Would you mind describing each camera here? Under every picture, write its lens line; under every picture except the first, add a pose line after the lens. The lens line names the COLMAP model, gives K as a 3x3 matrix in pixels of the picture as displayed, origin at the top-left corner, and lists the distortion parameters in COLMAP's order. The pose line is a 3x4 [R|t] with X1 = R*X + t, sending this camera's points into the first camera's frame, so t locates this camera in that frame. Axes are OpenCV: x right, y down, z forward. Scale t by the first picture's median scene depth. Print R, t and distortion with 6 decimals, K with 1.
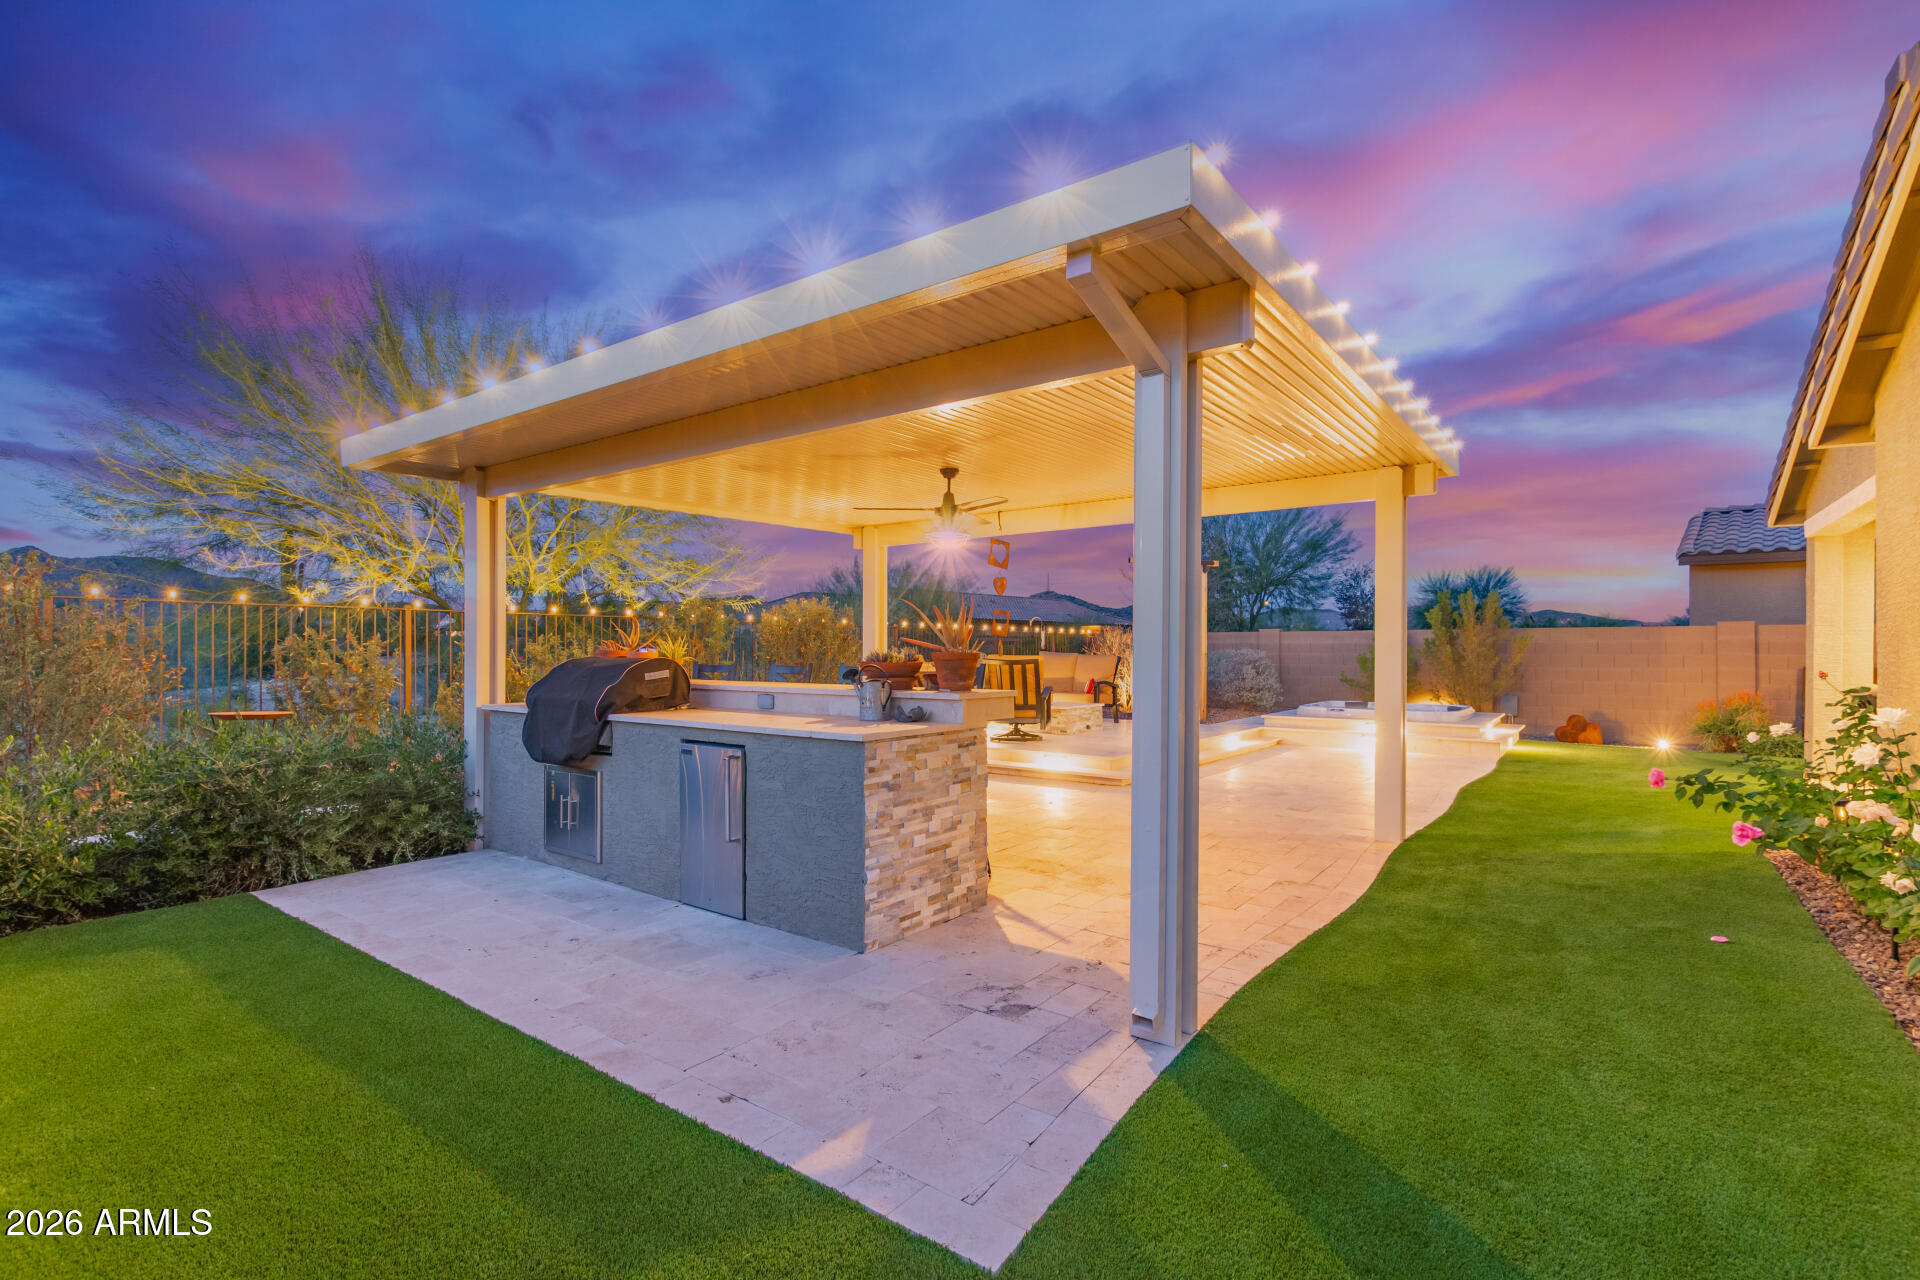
lens RADIAL K [[875.9, 0, 957.9], [0, 875.9, 641.9], [0, 0, 1]] dist [0.004880, 0.000015]
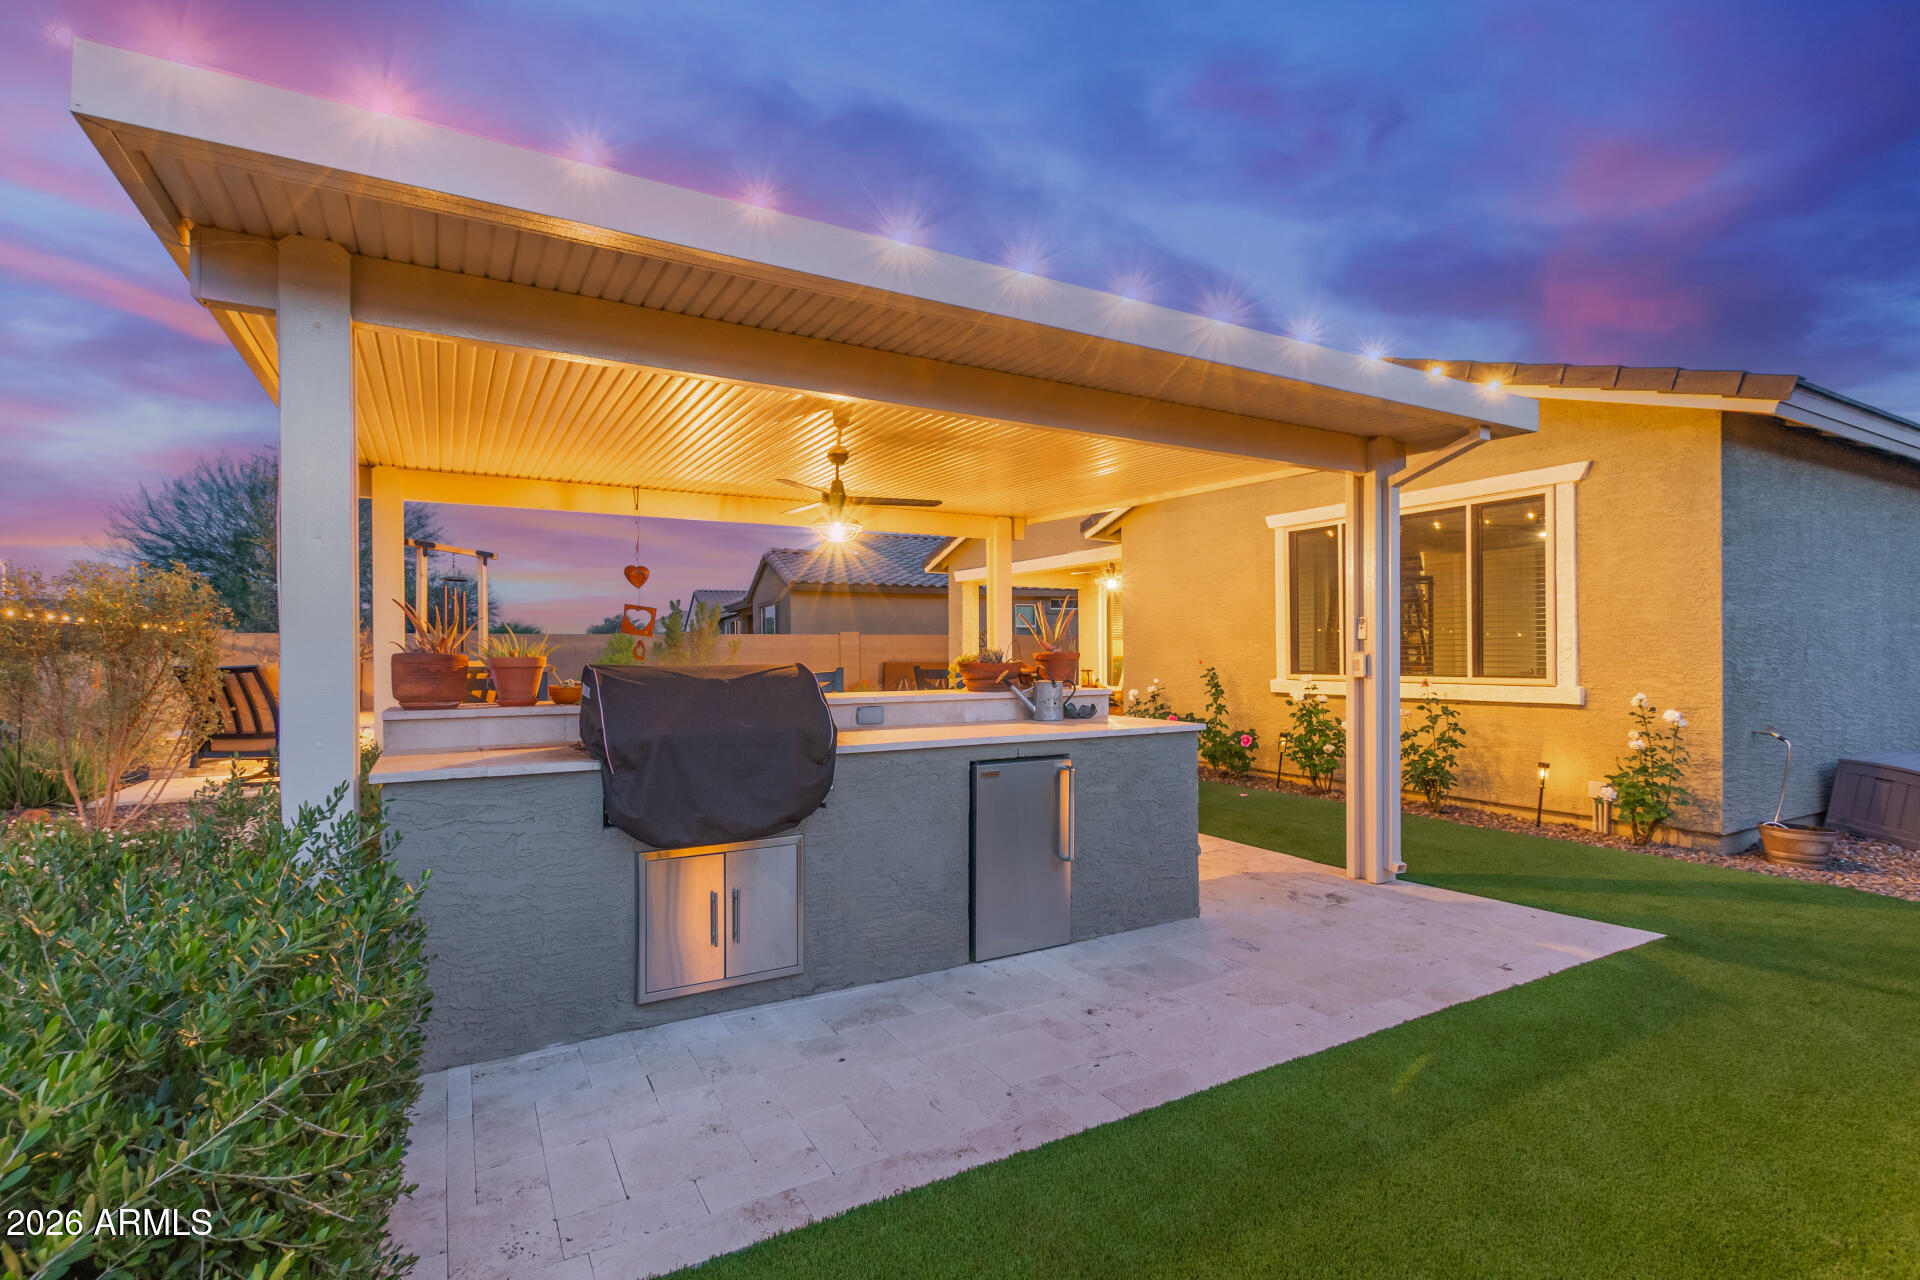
lens RADIAL K [[875.9, 0, 960.9], [0, 875.9, 643.6], [0, 0, 1]] dist [0.004880, 0.000015]
pose [[0.413999, 0.004380, 0.910267, -1.195846], [-0.002059, 0.999990, -0.003875, 0.006286], [-0.910275, -0.000270, 0.414004, 0.762685]]
